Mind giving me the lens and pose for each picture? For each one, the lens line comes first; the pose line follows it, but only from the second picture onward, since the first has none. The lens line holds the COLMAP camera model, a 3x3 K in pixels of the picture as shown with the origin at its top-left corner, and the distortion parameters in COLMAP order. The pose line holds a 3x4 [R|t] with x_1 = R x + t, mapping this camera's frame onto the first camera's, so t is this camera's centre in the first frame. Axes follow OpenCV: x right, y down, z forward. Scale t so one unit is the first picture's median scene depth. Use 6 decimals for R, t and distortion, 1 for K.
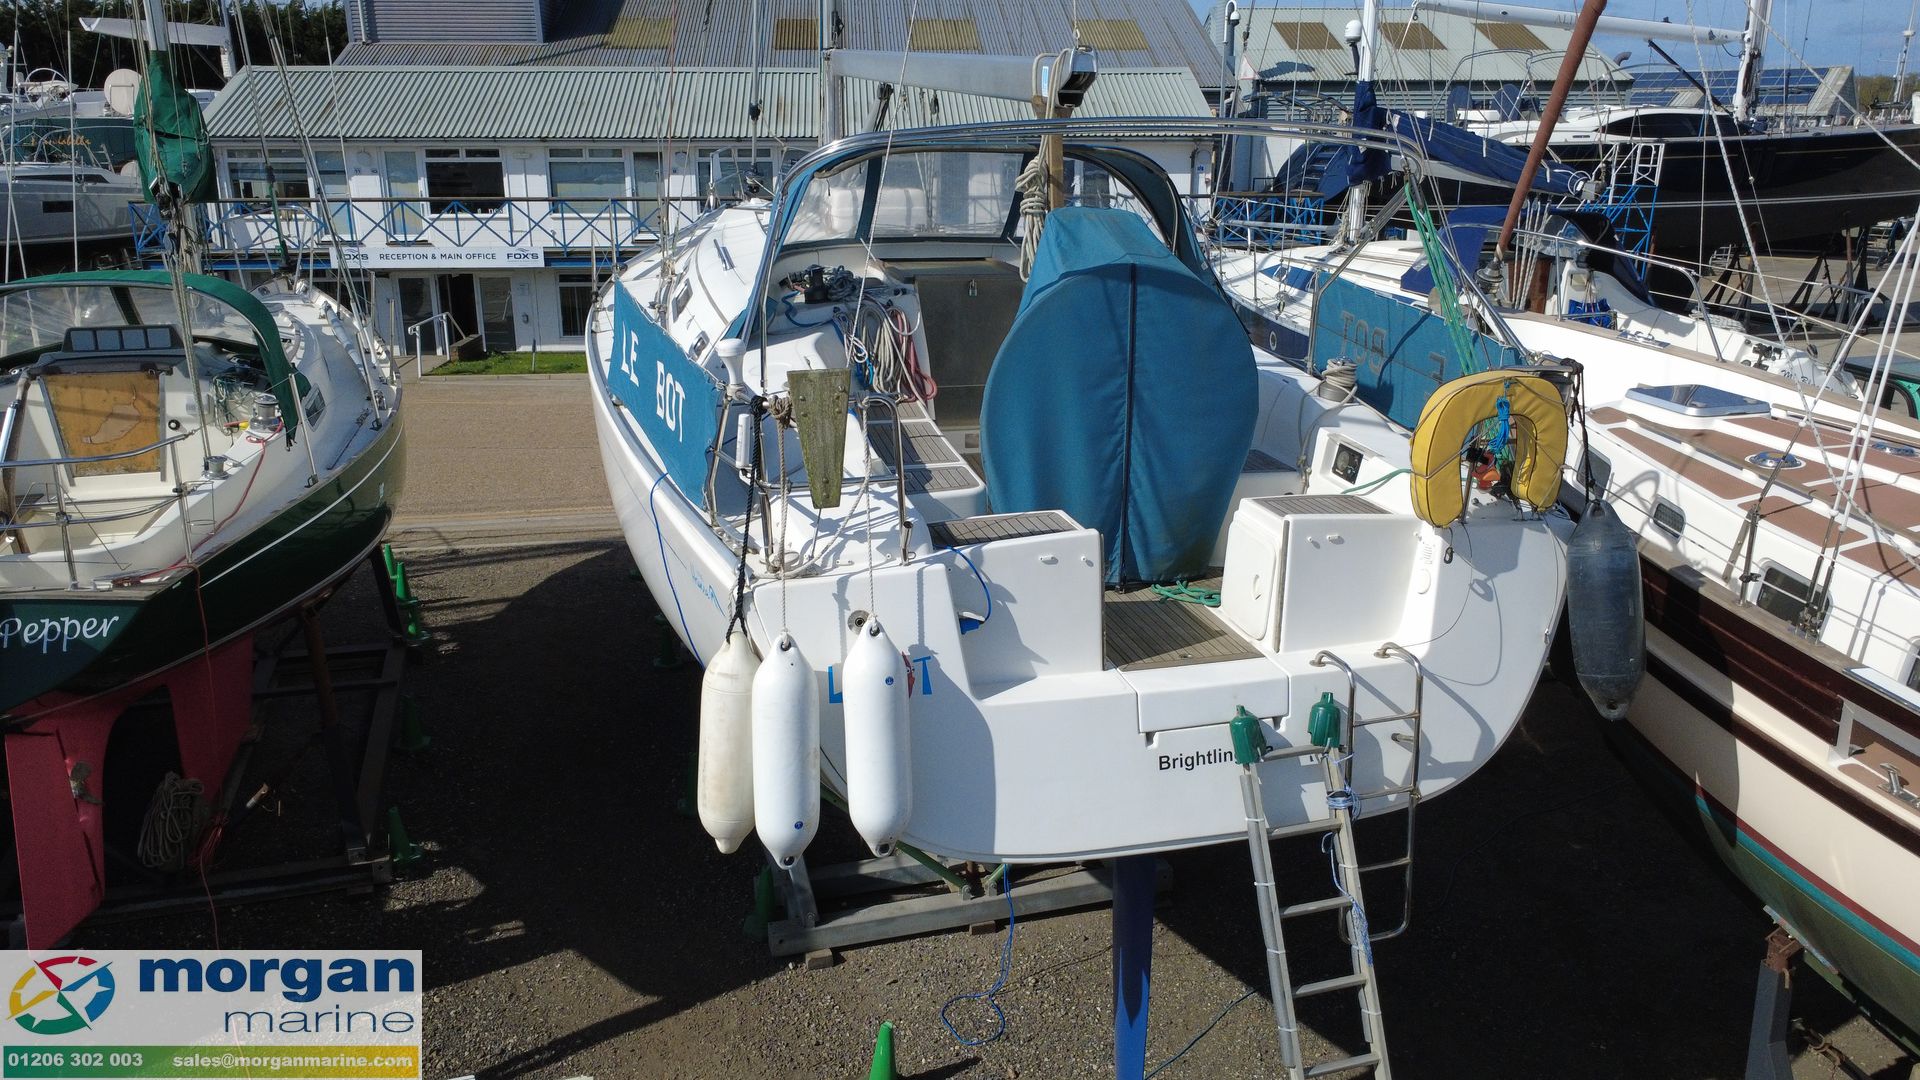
lens RADIAL K [[1390.2, 0, 960.0], [0, 1390.2, 540.0], [0, 0, 1]] dist [-0.000029, 0.004819]
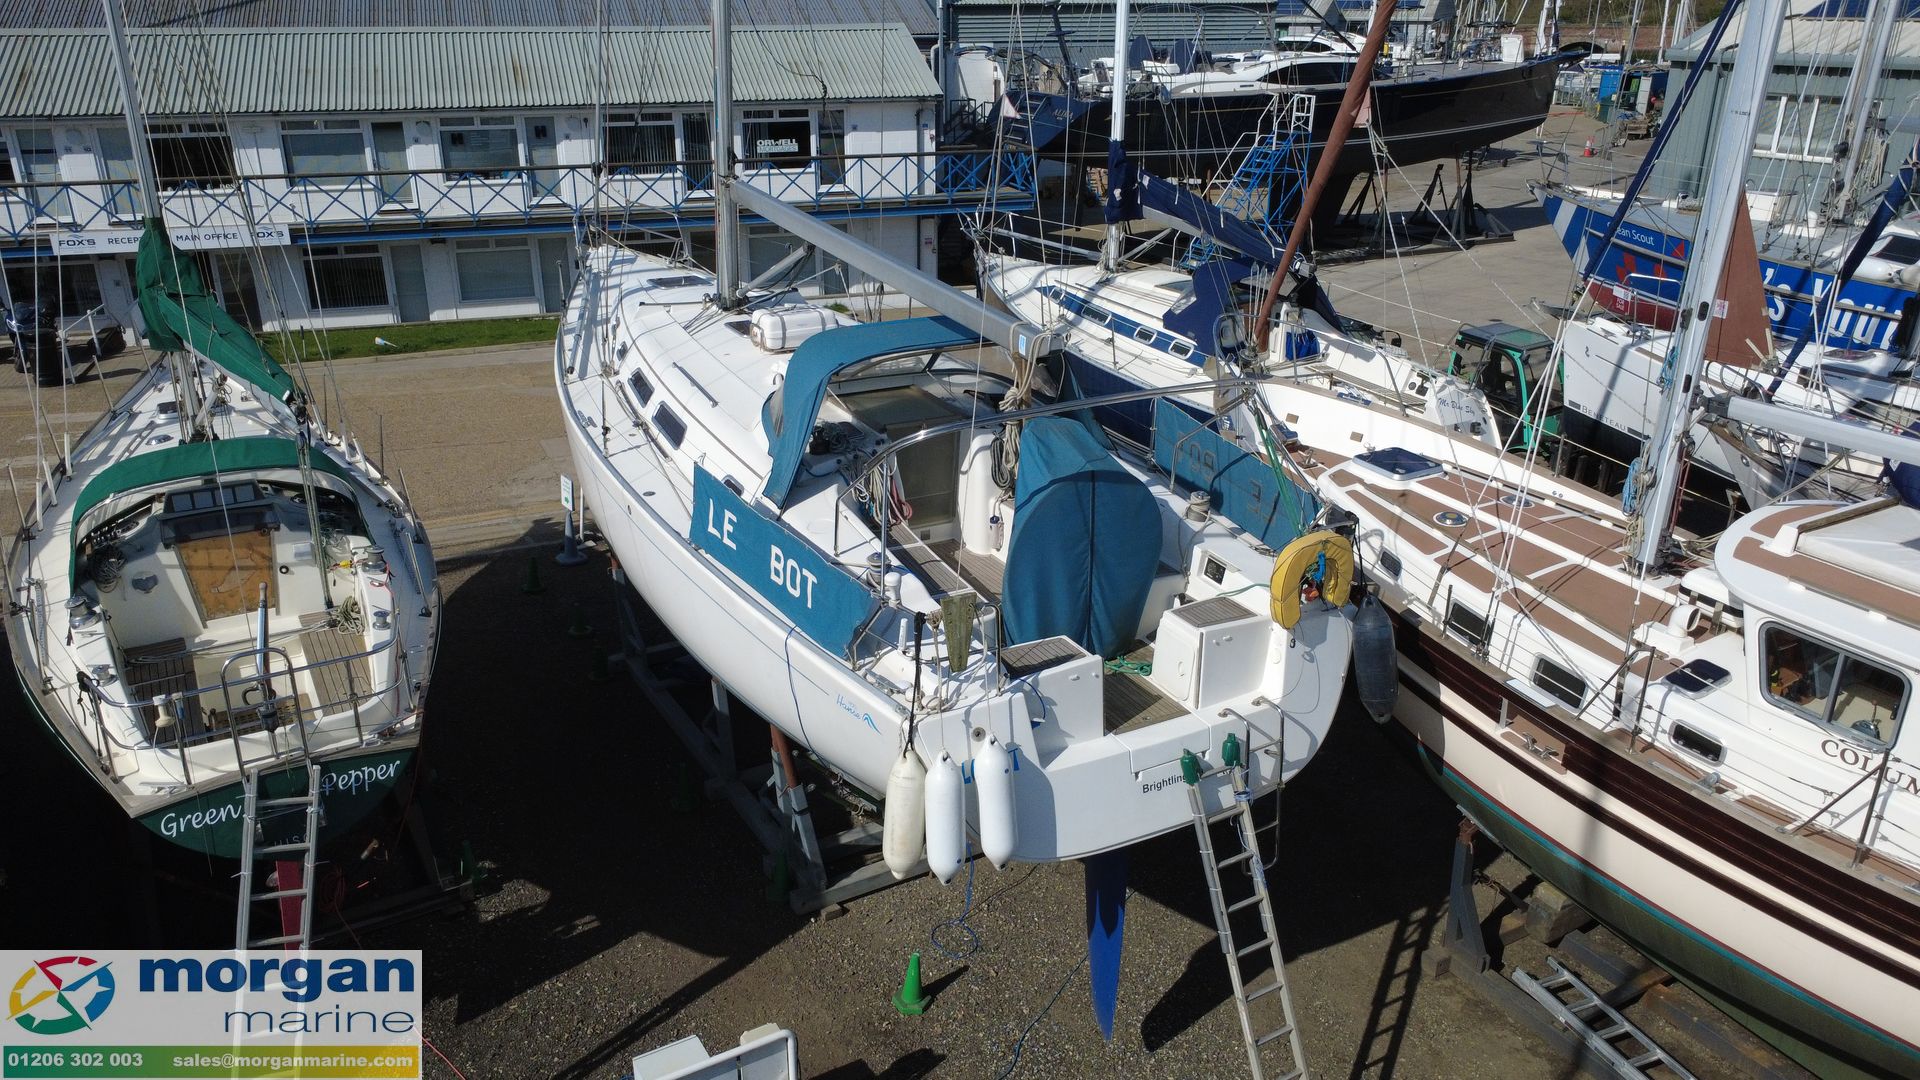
lens RADIAL K [[1390.2, 0, 960.0], [0, 1390.2, 540.0], [0, 0, 1]] dist [-0.000029, 0.004819]
pose [[0.972133, -0.085212, 0.218396, -0.336654], [0.065011, 0.993053, 0.098083, -0.258664], [-0.225237, -0.081152, 0.970919, -0.450749]]
